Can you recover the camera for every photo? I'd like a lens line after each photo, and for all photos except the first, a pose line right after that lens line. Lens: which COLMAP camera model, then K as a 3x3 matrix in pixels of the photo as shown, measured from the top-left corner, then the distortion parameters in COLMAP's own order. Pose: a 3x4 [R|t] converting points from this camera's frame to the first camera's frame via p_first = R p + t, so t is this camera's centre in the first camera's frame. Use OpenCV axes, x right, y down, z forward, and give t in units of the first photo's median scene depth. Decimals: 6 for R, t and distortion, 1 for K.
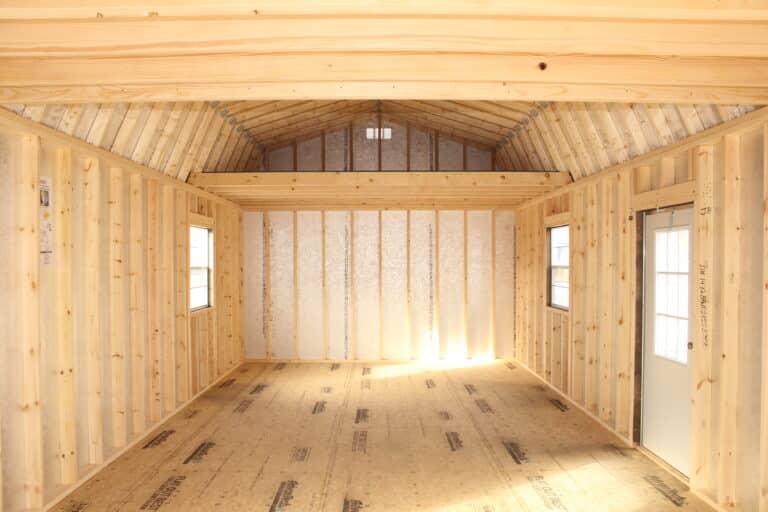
lens RADIAL K [[656.9, 0, 382.0], [0, 656.9, 263.9], [0, 0, 1]] dist [-0.156893, 0.158155]
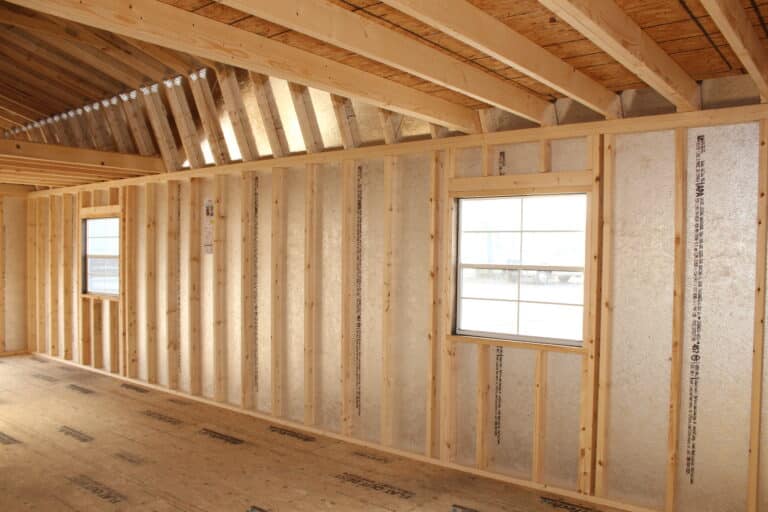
lens RADIAL K [[656.9, 0, 382.0], [0, 656.9, 263.9], [0, 0, 1]] dist [-0.156893, 0.158155]
pose [[-0.632017, 0.013114, -0.774844, 0.360213], [-0.013508, 0.999518, 0.027935, -0.018396], [0.774837, 0.028121, -0.631536, 1.871760]]
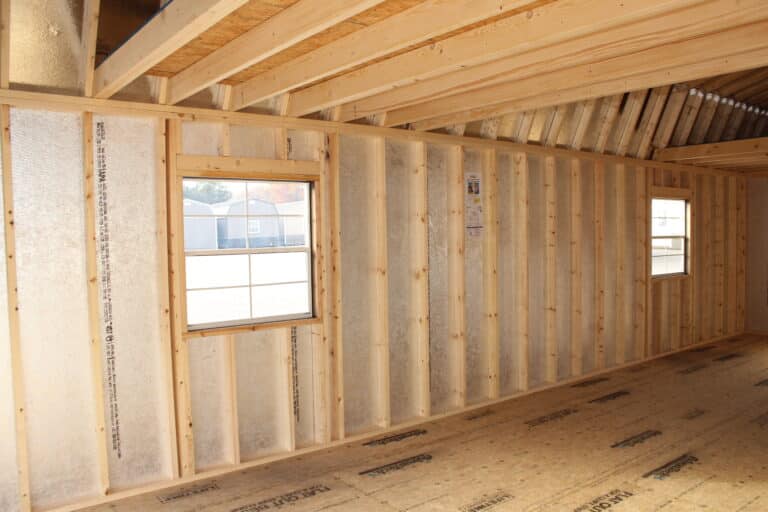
lens RADIAL K [[656.9, 0, 382.0], [0, 656.9, 263.9], [0, 0, 1]] dist [-0.156893, 0.158155]
pose [[0.629875, 0.030108, -0.776113, 0.355528], [0.010164, 0.998843, 0.046998, -0.006491], [0.776630, -0.037492, 0.628841, -0.042537]]
